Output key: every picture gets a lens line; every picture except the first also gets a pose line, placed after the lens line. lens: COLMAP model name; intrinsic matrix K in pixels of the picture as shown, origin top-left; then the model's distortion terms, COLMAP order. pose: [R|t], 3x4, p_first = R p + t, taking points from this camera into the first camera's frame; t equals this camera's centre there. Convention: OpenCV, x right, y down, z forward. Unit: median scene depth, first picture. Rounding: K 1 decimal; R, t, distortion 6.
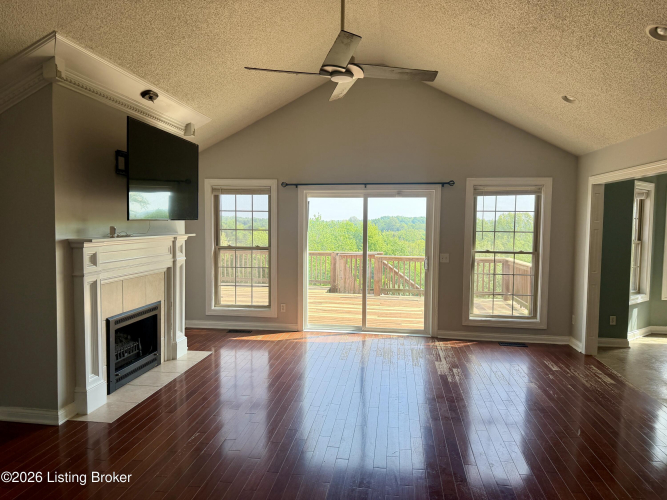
lens RADIAL K [[474.1, 0, 333.2], [0, 474.1, 250.2], [0, 0, 1]] dist [0.046472, -0.045035]
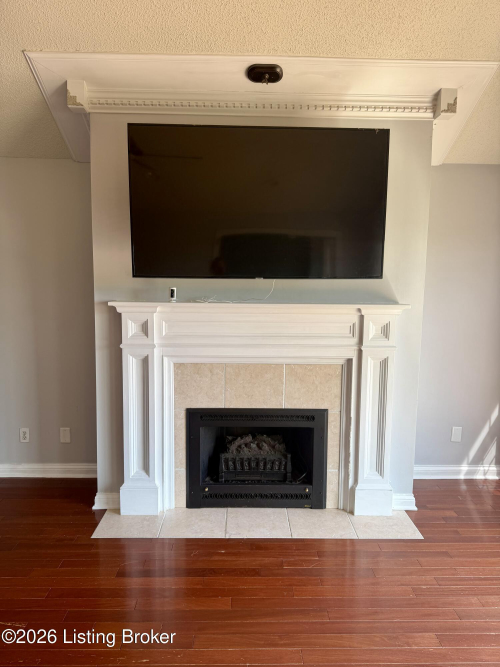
lens RADIAL K [[474.1, 0, 248.1], [0, 474.1, 332.3], [0, 0, 1]] dist [0.046472, -0.045035]
pose [[0.154391, 0.098049, -0.983133, 0.220803], [-0.069184, 0.993694, 0.088238, -0.041282], [0.985585, 0.054394, 0.160201, 0.793712]]
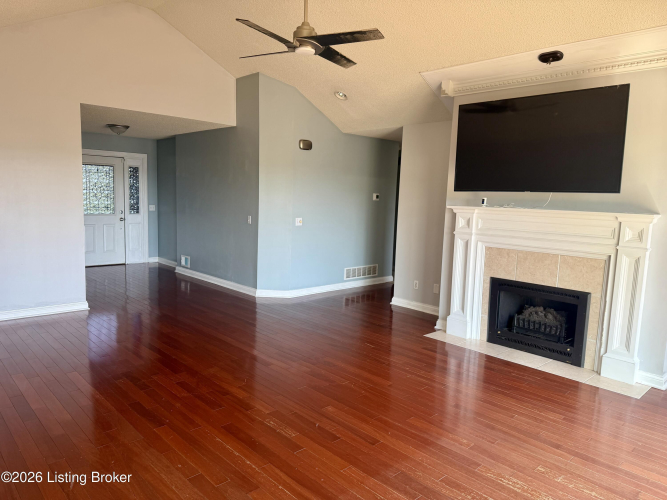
lens RADIAL K [[474.1, 0, 332.4], [0, 474.1, 249.9], [0, 0, 1]] dist [0.046472, -0.045035]
pose [[-0.623438, 0.058731, -0.779664, 0.551875], [-0.088197, 0.985528, 0.144762, -0.046711], [0.776883, 0.159014, -0.609236, 1.144950]]
